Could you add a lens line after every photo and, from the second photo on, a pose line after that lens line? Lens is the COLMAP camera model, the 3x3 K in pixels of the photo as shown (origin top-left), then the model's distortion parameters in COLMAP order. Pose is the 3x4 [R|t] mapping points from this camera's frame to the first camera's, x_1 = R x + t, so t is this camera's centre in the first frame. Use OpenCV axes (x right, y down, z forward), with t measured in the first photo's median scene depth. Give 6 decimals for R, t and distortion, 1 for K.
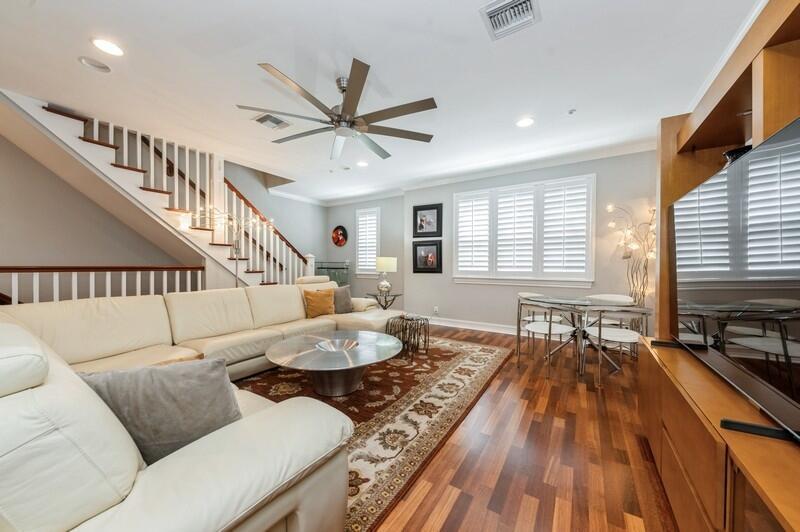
lens RADIAL K [[288.4, 0, 399.9], [0, 288.4, 267.9], [0, 0, 1]] dist [0.001084, -0.000070]
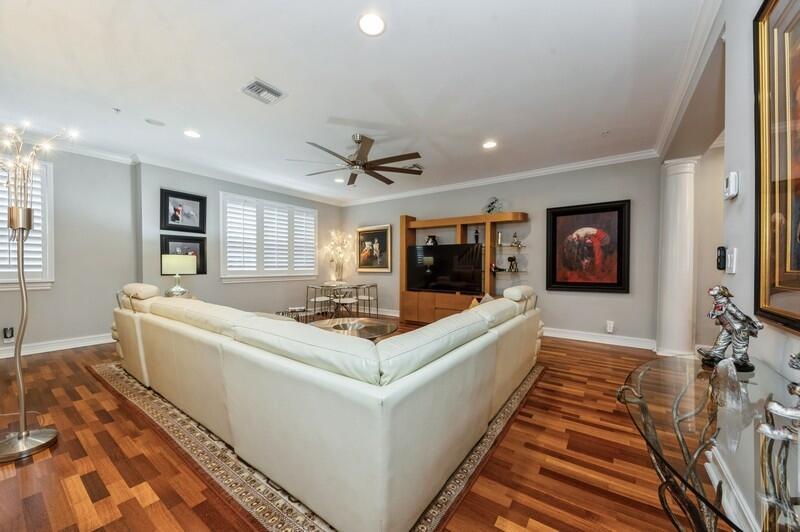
lens RADIAL K [[299.6, 0, 400.5], [0, 299.6, 272.8], [0, 0, 1]] dist [0.000590, -0.000015]
pose [[0.038134, -0.023808, 0.998989, -0.801493], [0.003381, 0.999713, 0.023696, -0.005942], [-0.999267, 0.002474, 0.038203, 0.359200]]
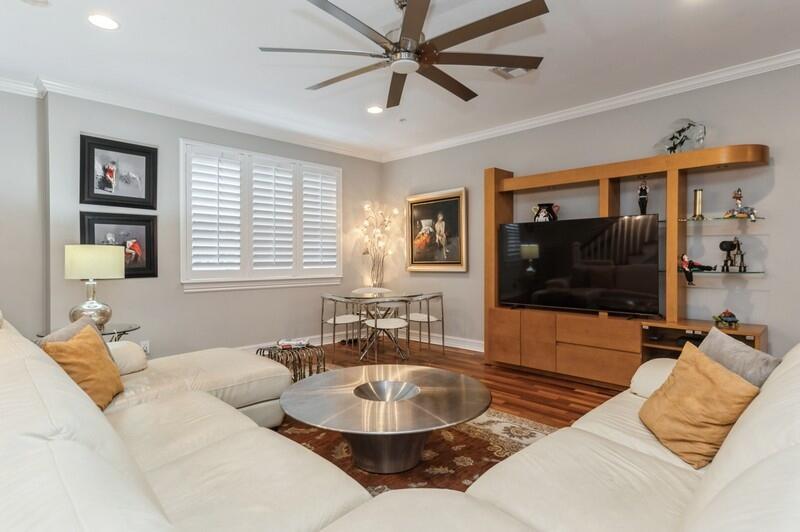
lens RADIAL K [[430.6, 0, 400.0], [0, 430.6, 266.0], [0, 0, 1]] dist [-0.001898, -0.000071]
pose [[0.204612, -0.015957, 0.978713, -0.573715], [0.010778, 0.999843, 0.014048, -0.008894], [-0.978784, 0.007674, 0.204752, 0.393743]]
